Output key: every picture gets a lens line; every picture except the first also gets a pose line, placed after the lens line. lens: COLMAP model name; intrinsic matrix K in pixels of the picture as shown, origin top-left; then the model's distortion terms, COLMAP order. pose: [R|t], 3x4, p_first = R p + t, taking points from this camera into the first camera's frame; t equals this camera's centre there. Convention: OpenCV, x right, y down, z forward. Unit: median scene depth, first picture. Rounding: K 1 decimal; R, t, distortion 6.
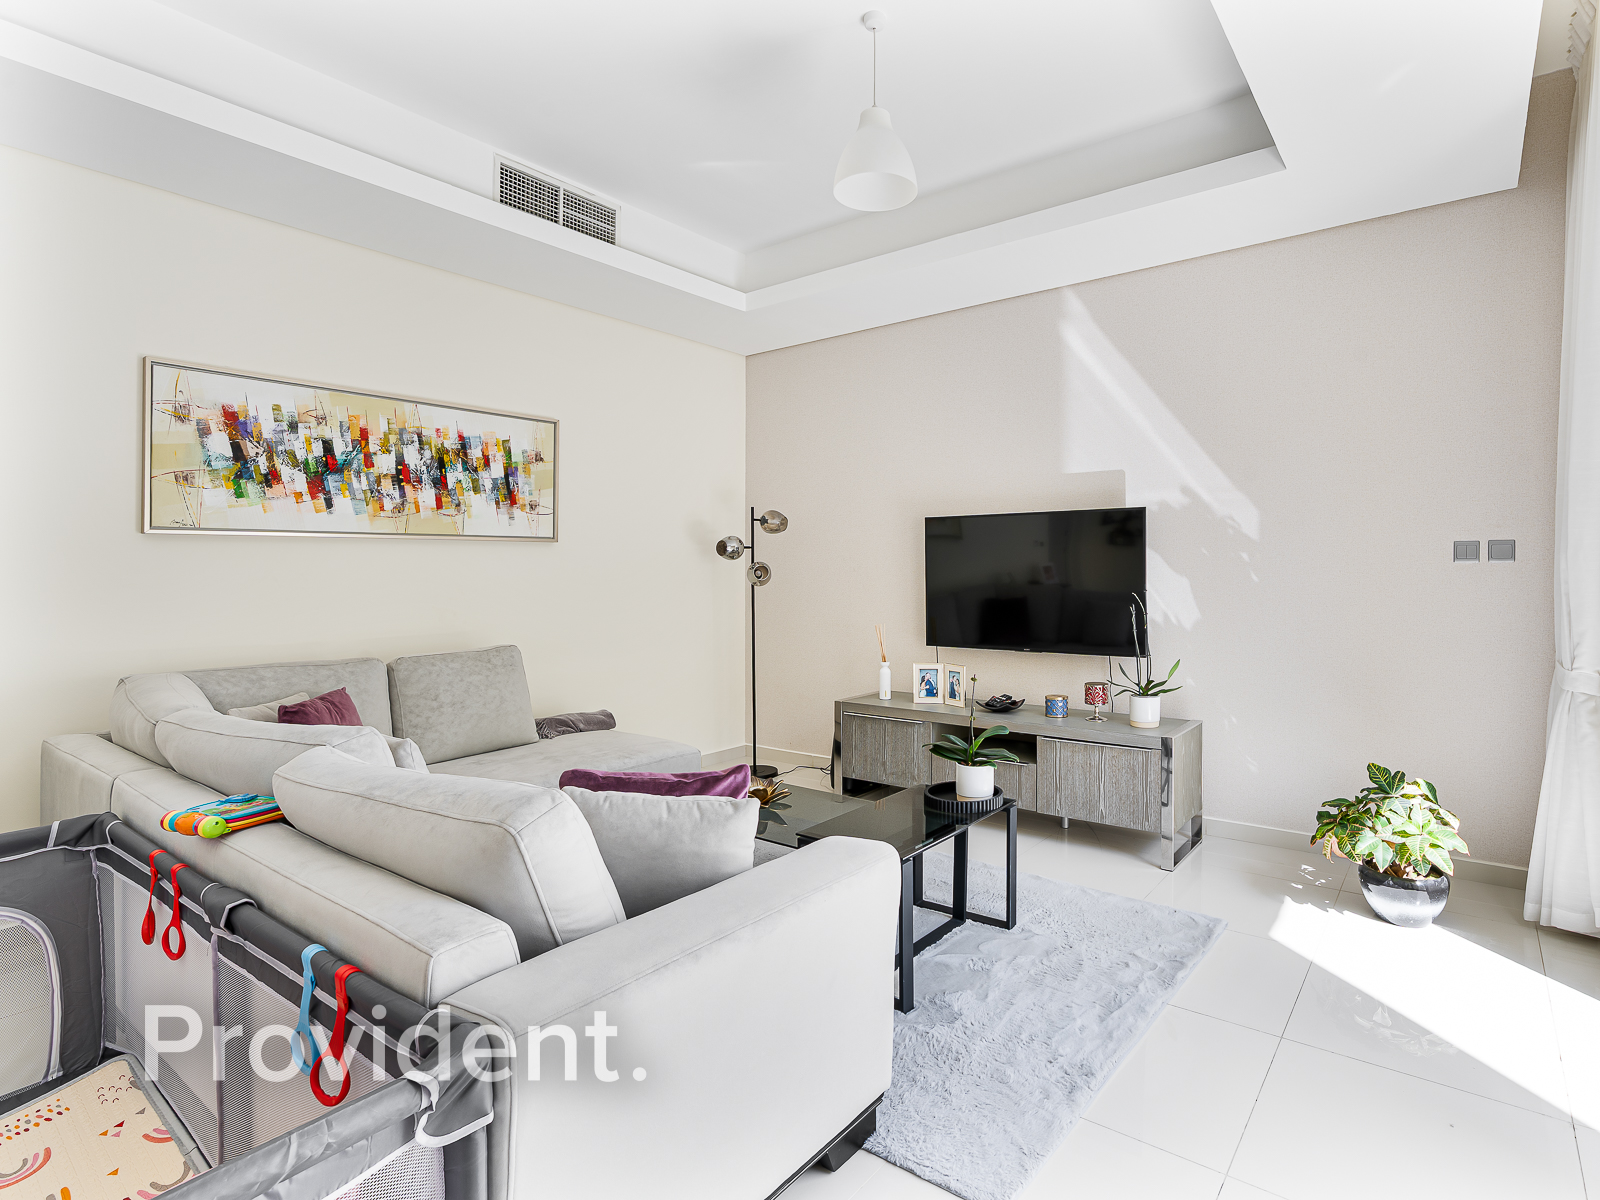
lens RADIAL K [[816.9, 0, 888.2], [0, 816.9, 601.1], [0, 0, 1]] dist [-0.000558, -0.000093]
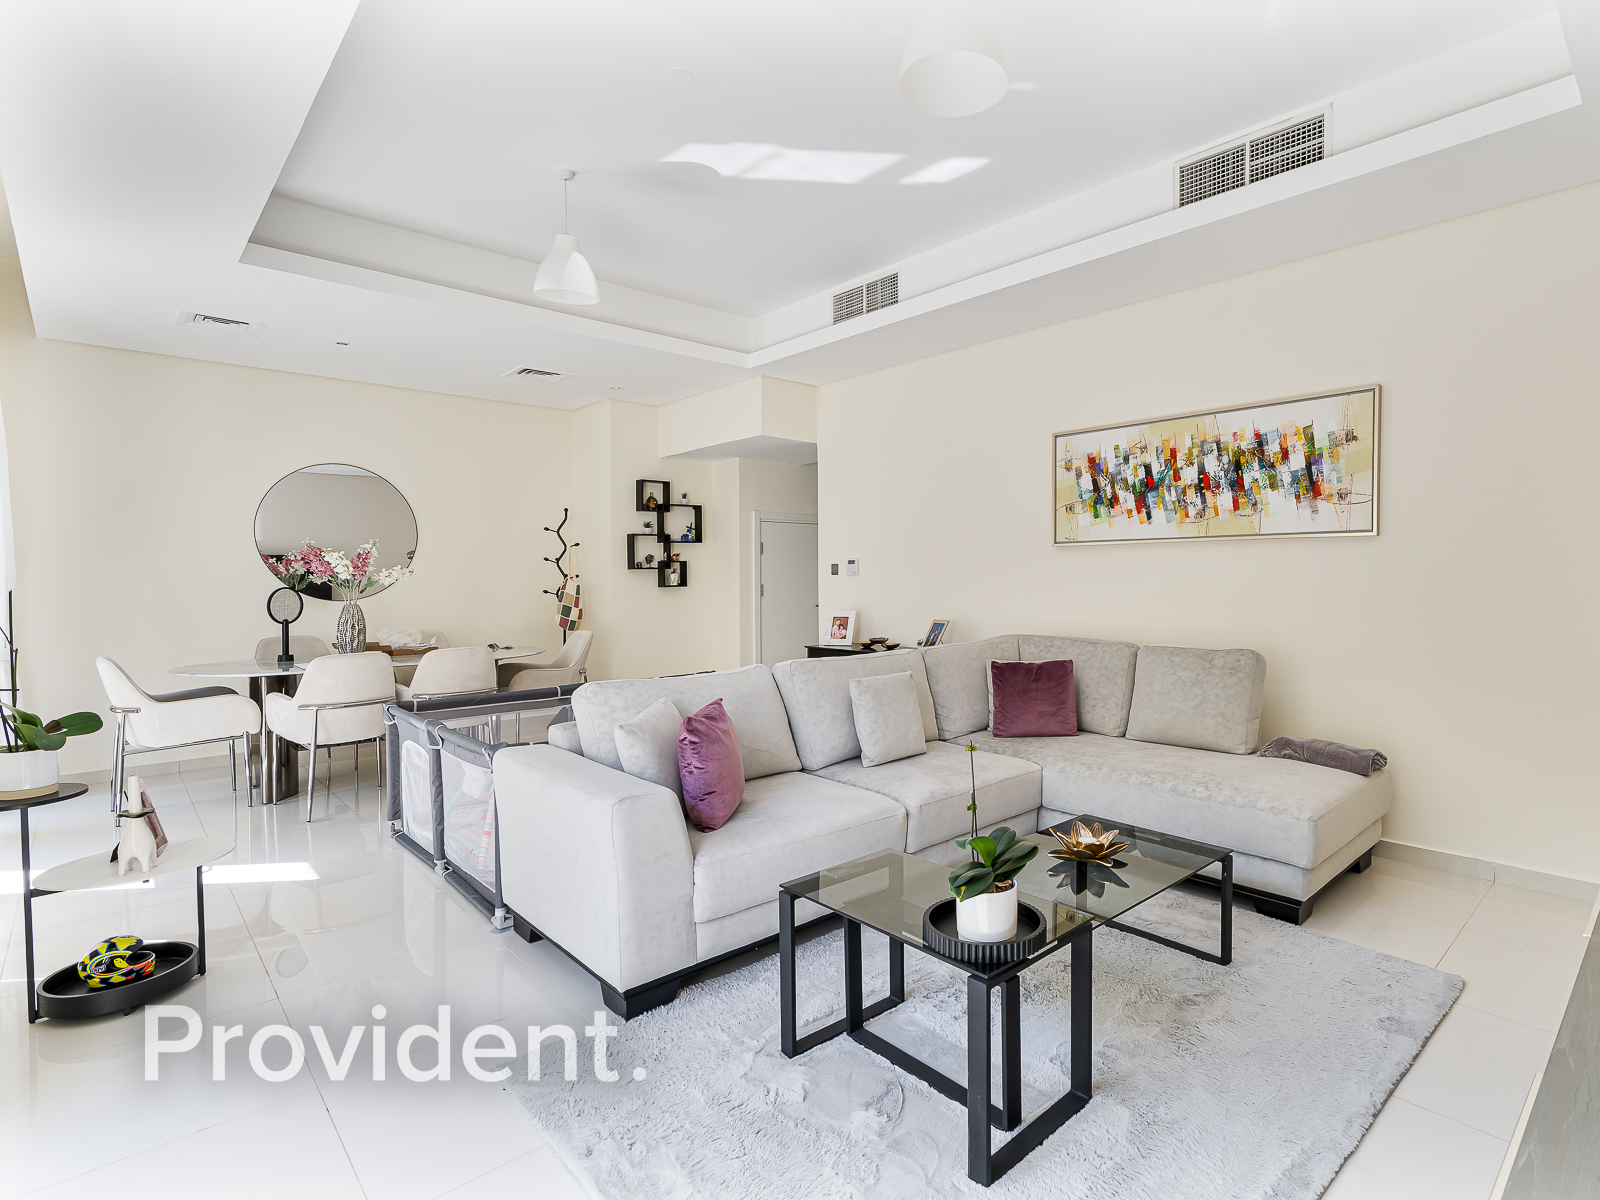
lens RADIAL K [[816.9, 0, 888.2], [0, 816.9, 601.1], [0, 0, 1]] dist [-0.000558, -0.000093]
pose [[-0.179271, 0.038124, -0.983061, 0.566111], [-0.037422, 0.998261, 0.045538, -0.030546], [0.983088, 0.044952, -0.177533, 0.789334]]
